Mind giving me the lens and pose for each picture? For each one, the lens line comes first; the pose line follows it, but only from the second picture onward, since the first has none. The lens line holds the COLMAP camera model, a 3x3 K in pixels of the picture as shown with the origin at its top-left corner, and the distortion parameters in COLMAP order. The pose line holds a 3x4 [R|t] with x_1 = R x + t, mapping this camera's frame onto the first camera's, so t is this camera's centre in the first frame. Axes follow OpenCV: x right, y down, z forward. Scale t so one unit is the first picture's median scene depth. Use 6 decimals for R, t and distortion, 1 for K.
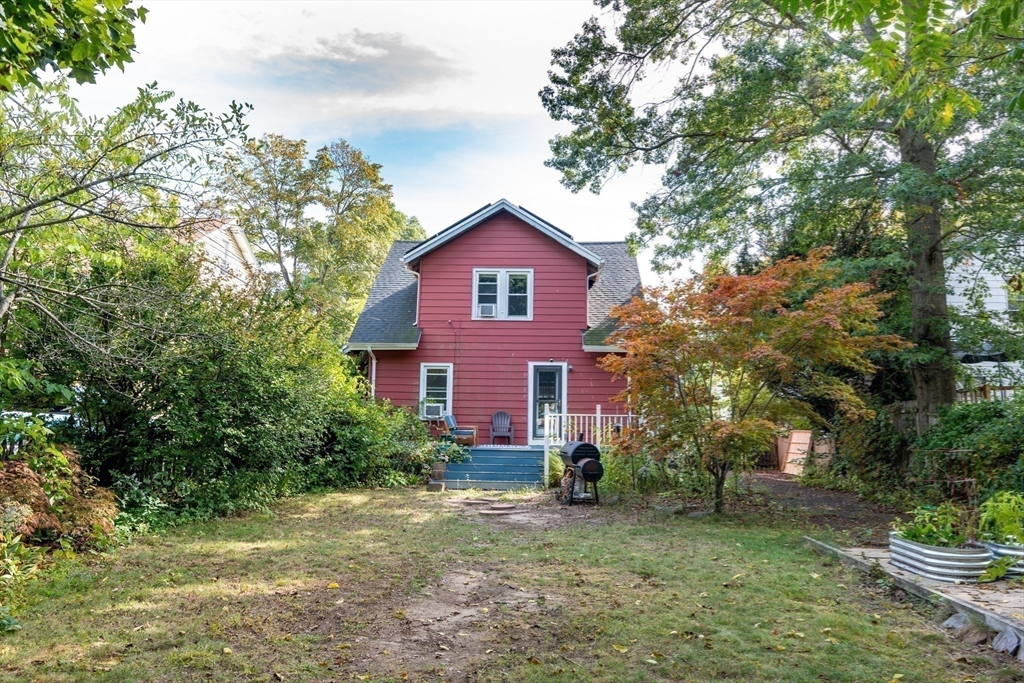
lens RADIAL K [[724.6, 0, 512.0], [0, 724.6, 341.5], [0, 0, 1]] dist [0.000570, 0.000365]
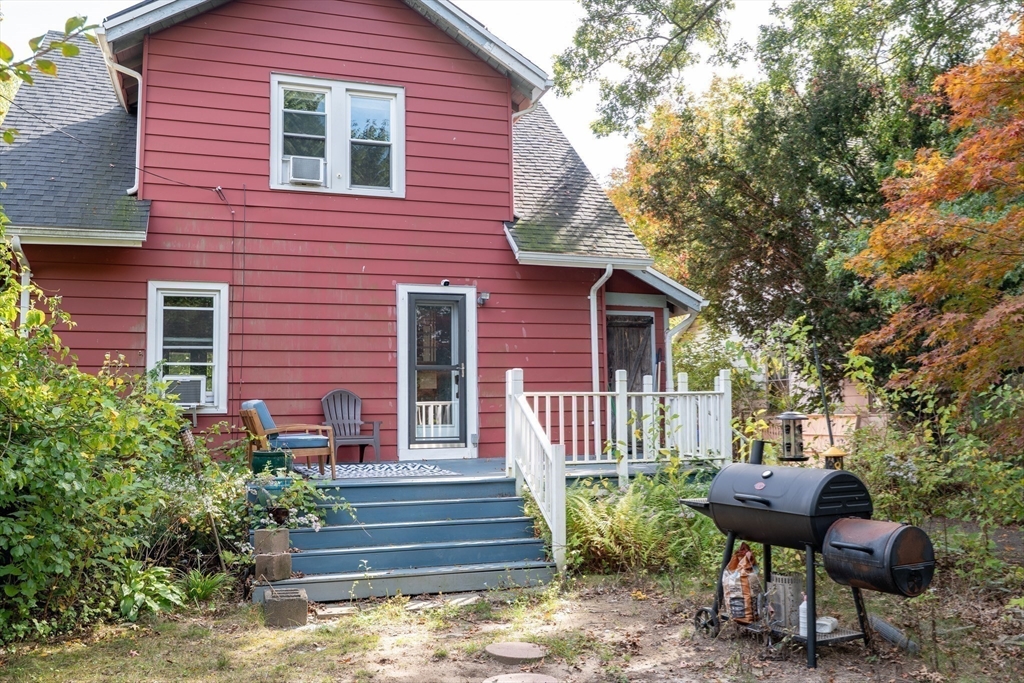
lens RADIAL K [[913.1, 0, 512.0], [0, 913.1, 341.5], [0, 0, 1]] dist [0.017386, 0.009591]
pose [[0.933299, 0.001957, 0.359096, -0.120066], [-0.015851, 0.999235, 0.035752, 0.042417], [-0.358751, -0.039060, 0.932616, 0.416006]]
